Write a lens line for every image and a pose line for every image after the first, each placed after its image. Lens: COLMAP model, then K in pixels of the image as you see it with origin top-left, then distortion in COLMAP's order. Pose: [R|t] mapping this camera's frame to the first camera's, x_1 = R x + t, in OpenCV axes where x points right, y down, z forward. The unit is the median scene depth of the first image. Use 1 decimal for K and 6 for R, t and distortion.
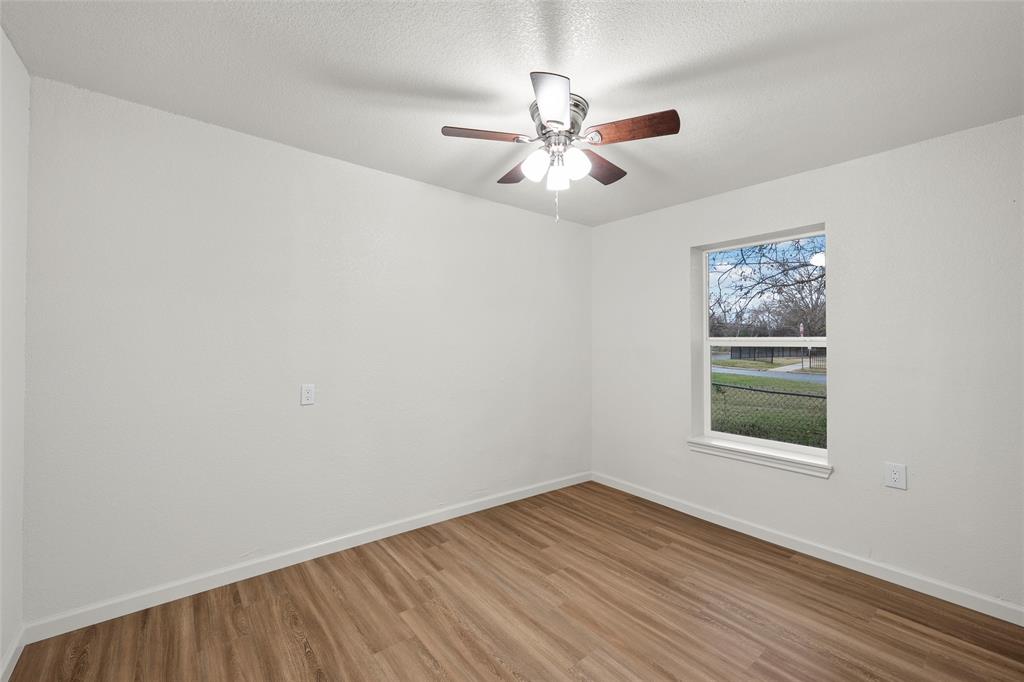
lens RADIAL K [[397.3, 0, 512.0], [0, 397.3, 341.0], [0, 0, 1]] dist [0.000193, 0.000064]
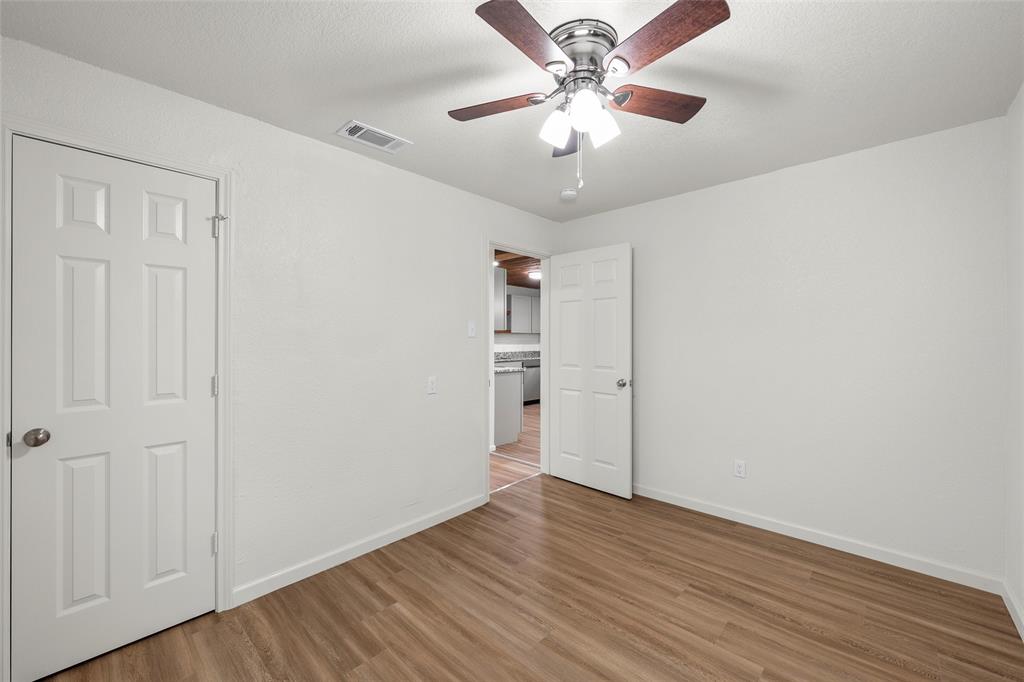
lens RADIAL K [[397.3, 0, 512.0], [0, 397.3, 341.0], [0, 0, 1]] dist [0.000193, 0.000064]
pose [[-0.989928, -0.010681, -0.141167, 0.395963], [-0.011096, 0.999936, 0.002147, 0.014095], [0.141136, 0.003692, -0.989983, 1.935817]]
